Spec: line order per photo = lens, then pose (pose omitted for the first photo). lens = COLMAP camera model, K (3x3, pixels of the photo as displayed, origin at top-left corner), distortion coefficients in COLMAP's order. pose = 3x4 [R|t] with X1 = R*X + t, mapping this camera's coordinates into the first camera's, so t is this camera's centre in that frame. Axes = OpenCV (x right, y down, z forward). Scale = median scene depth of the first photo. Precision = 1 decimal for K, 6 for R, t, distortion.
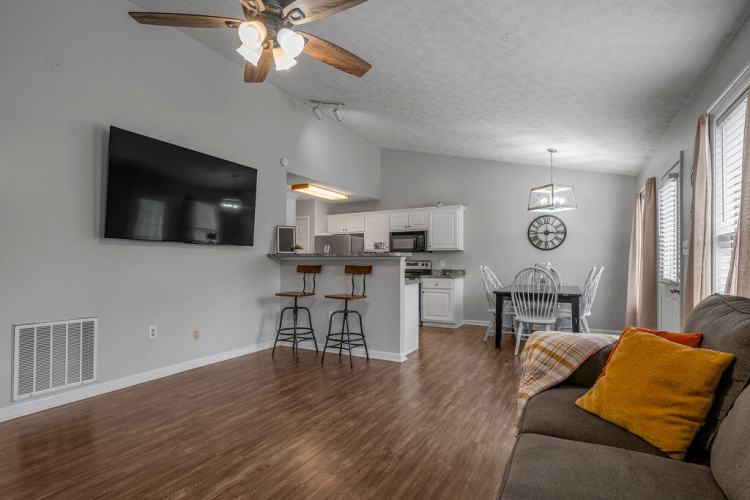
lens RADIAL K [[376.8, 0, 371.5], [0, 376.8, 261.9], [0, 0, 1]] dist [-0.002447, -0.000240]
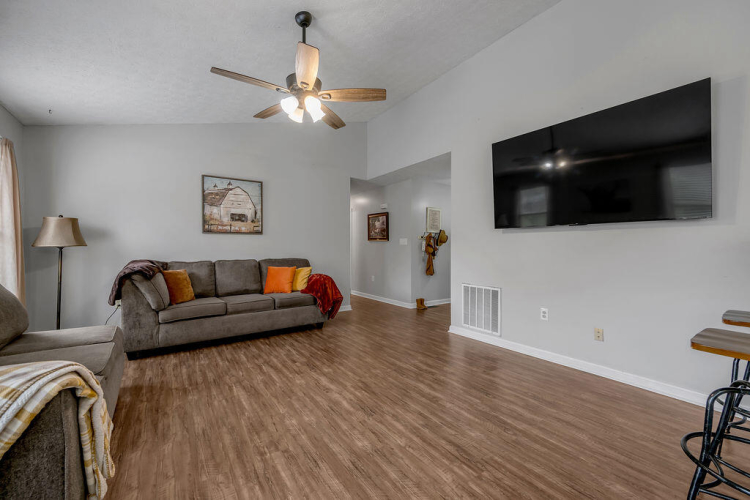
lens RADIAL K [[304.8, 0, 377.9], [0, 304.8, 246.7], [0, 0, 1]] dist [-0.002380, -0.000246]
pose [[-0.439651, -0.003676, -0.898161, 0.252576], [0.001072, 0.999989, -0.004617, 0.002484], [0.898168, -0.002992, -0.439642, 0.635190]]
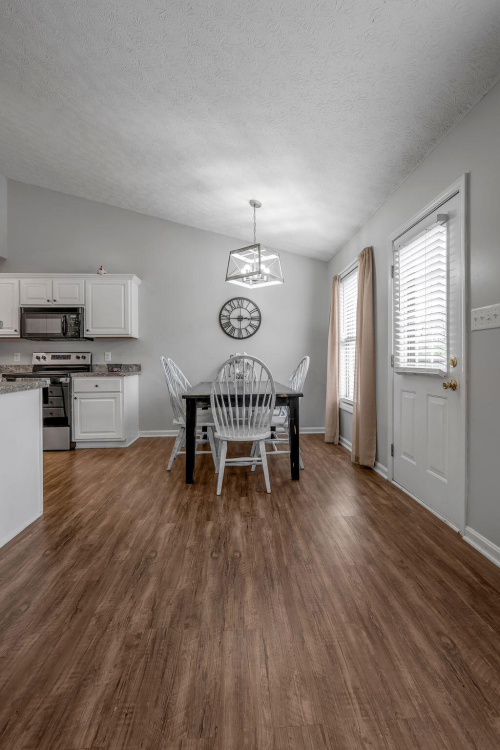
lens RADIAL K [[325.2, 0, 255.6], [0, 325.2, 360.9], [0, 0, 1]] dist [-0.002256, -0.000158]
pose [[0.844913, -0.005406, 0.534877, 0.121453], [0.005542, 0.999984, 0.001352, 0.018474], [-0.534876, 0.001822, 0.844929, 0.422383]]
